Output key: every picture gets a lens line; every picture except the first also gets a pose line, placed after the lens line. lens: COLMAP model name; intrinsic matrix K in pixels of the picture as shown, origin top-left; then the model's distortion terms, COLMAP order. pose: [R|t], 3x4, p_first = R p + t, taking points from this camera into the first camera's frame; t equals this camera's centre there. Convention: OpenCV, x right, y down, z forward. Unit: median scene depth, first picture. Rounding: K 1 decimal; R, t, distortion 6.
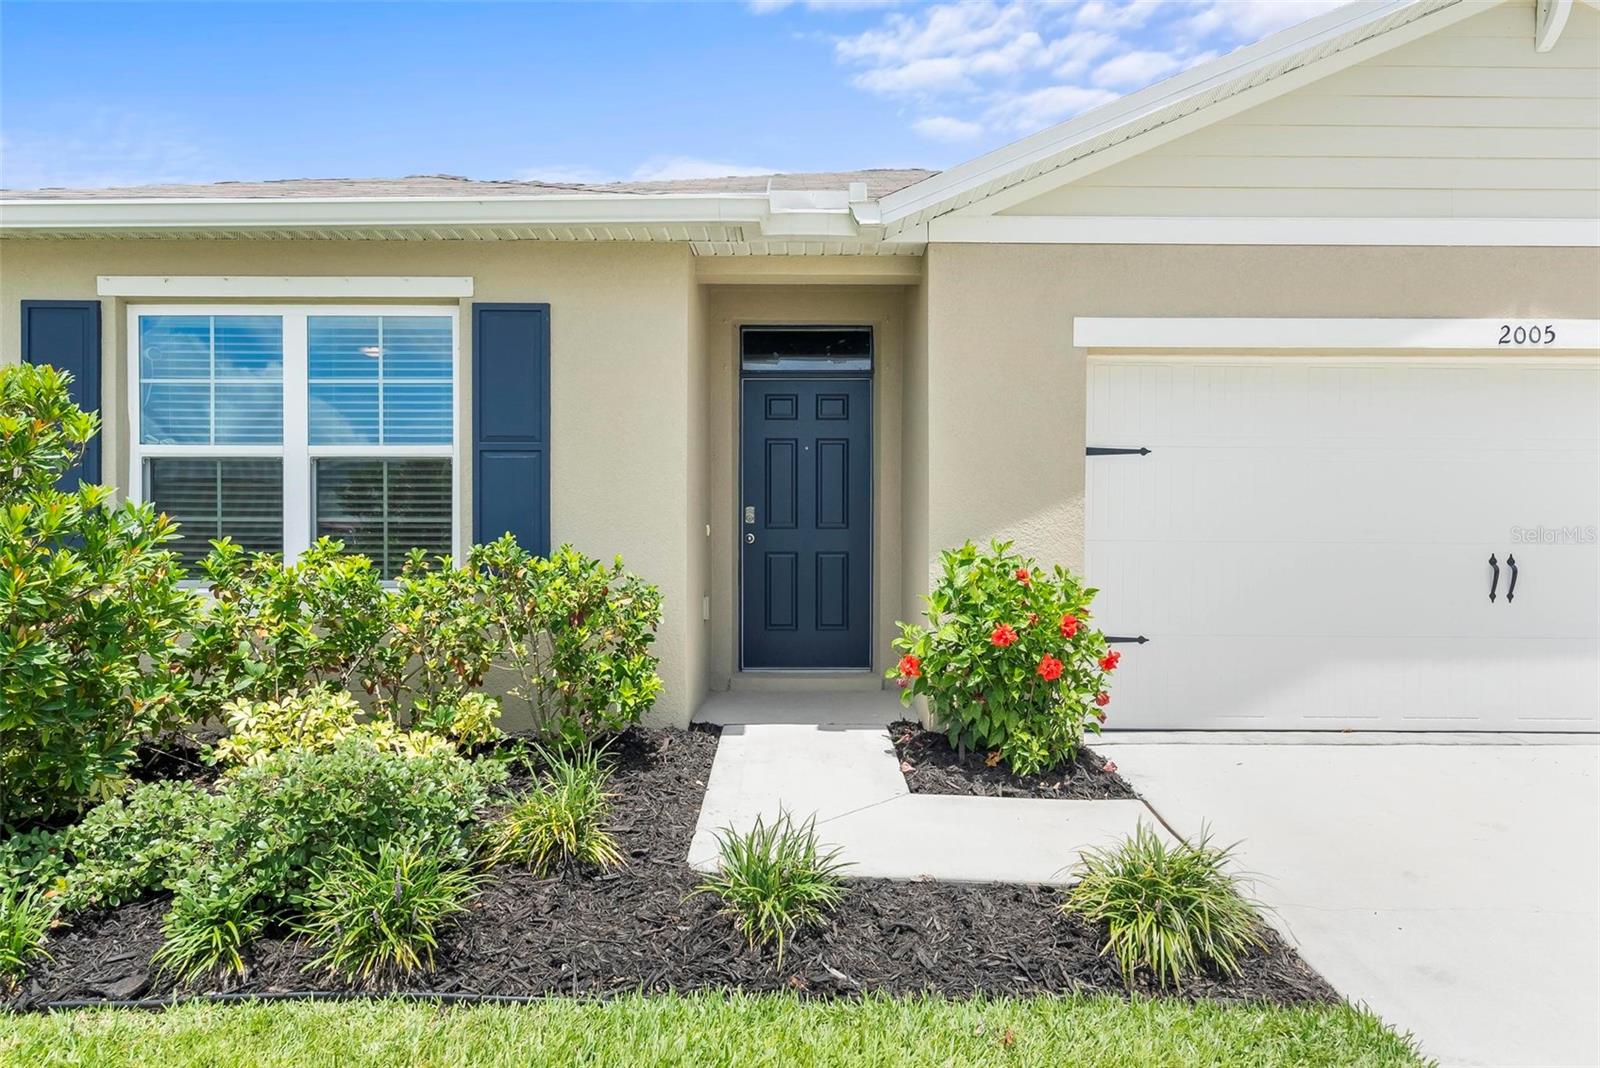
lens RADIAL K [[998.7, 0, 799.4], [0, 998.7, 543.1], [0, 0, 1]] dist [0.006773, 0.004608]
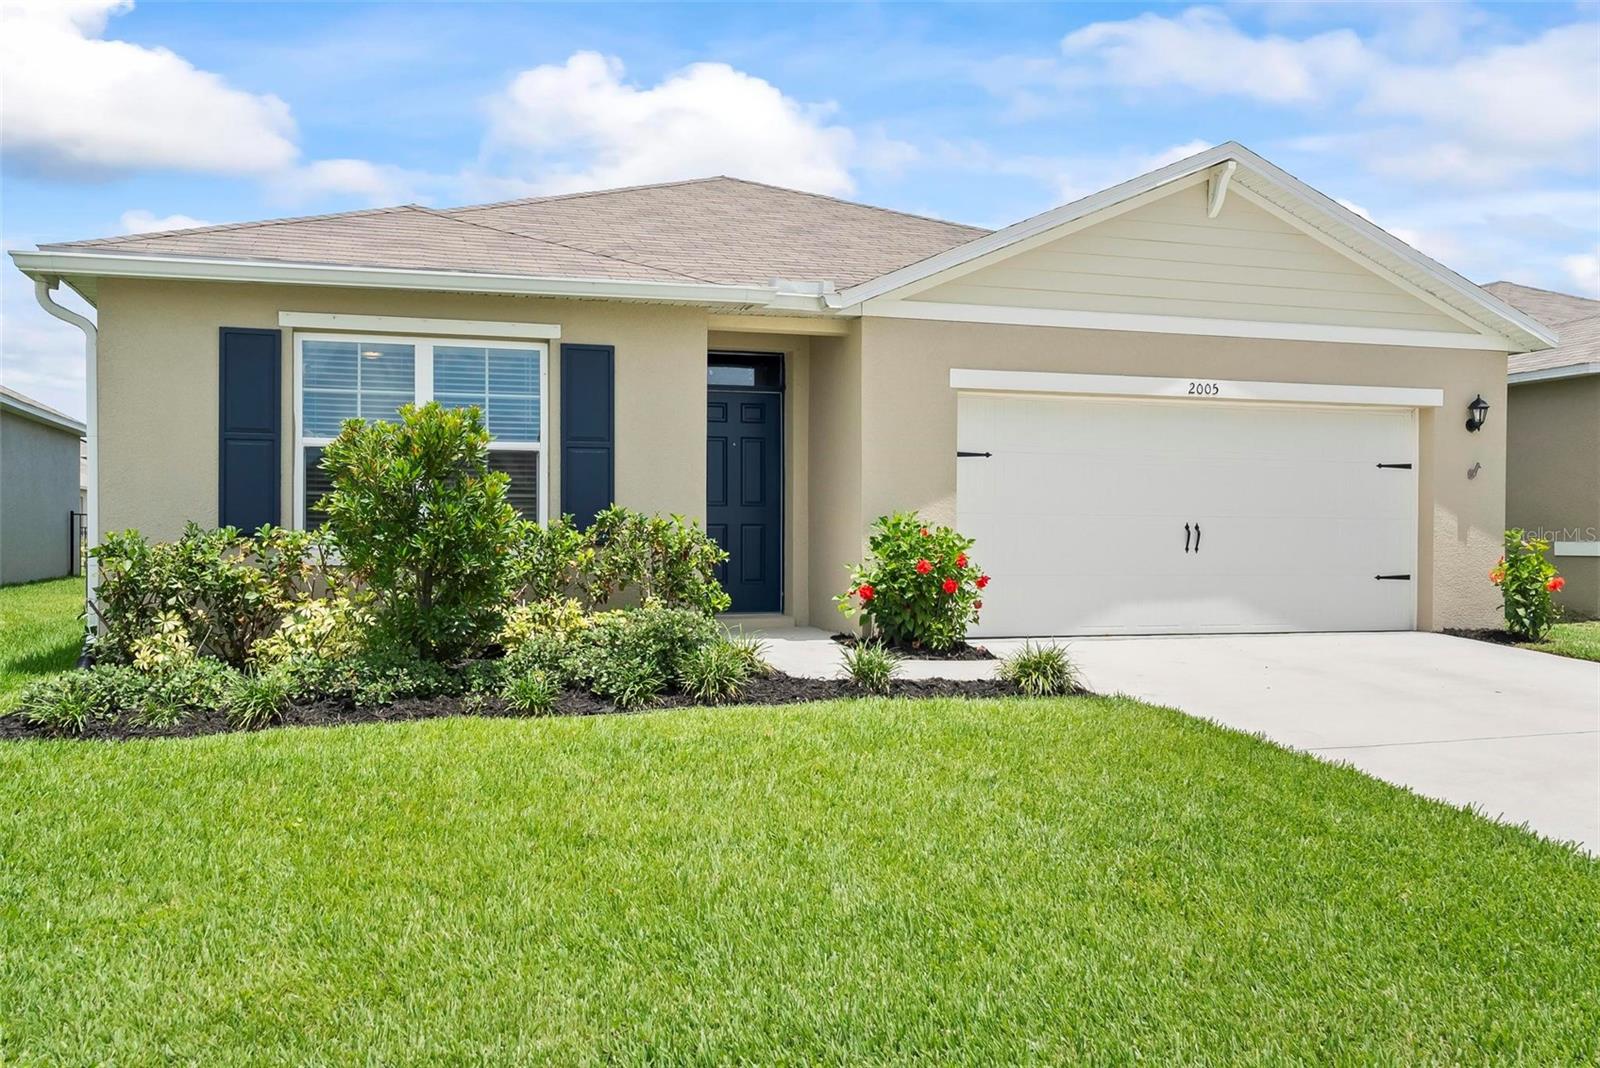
lens RADIAL K [[1389.8, 0, 797.5], [0, 1389.8, 531.9], [0, 0, 1]] dist [0.036734, 0.000949]
pose [[0.955837, 0.001375, 0.293894, -0.583851], [-0.000946, 0.999998, -0.001604, 0.031560], [-0.293895, 0.001255, 0.955837, -0.990372]]
